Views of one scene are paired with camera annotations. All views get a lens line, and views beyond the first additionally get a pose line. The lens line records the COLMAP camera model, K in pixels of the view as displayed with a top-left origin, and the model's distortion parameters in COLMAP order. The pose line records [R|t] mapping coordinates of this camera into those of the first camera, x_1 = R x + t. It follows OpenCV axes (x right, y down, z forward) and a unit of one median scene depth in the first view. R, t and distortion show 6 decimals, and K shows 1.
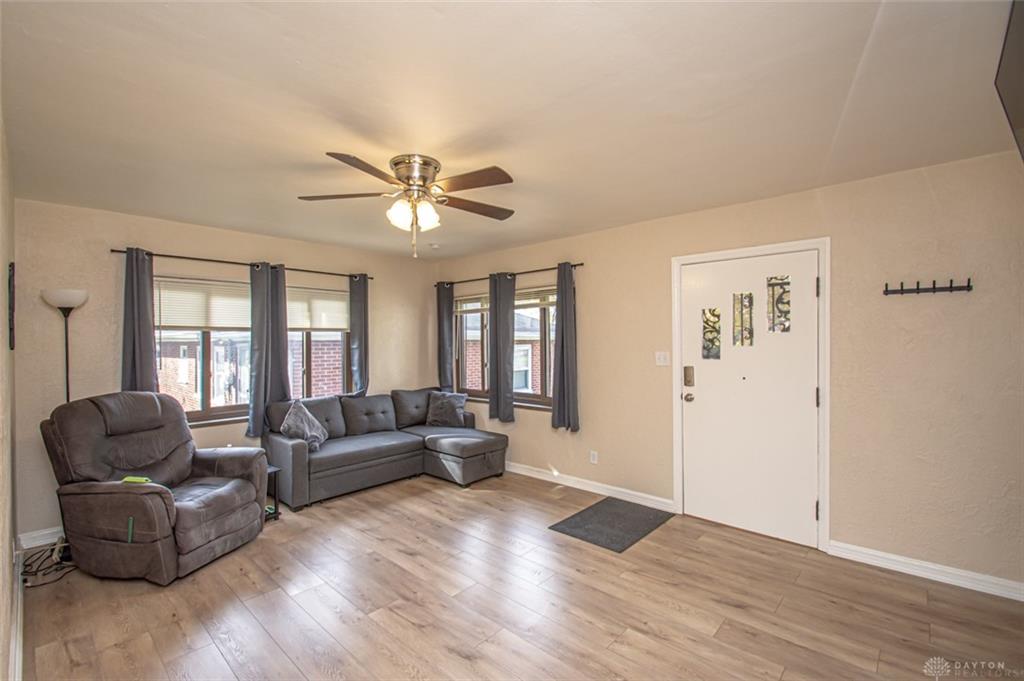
lens RADIAL K [[449.4, 0, 499.7], [0, 449.4, 345.4], [0, 0, 1]] dist [0.000228, -0.011736]
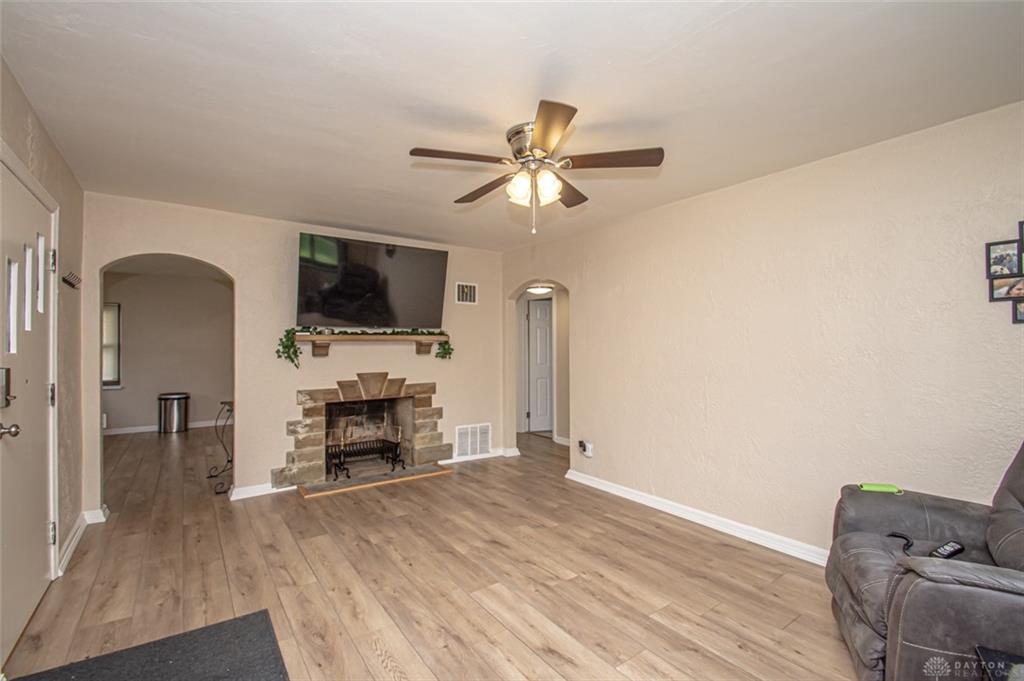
lens RADIAL K [[449.4, 0, 499.7], [0, 449.4, 345.4], [0, 0, 1]] dist [0.000228, -0.011736]
pose [[-0.980396, 0.008749, 0.196842, -0.285354], [0.009144, 0.999958, 0.001095, 0.035140], [-0.196824, 0.002873, -0.980435, 1.831252]]
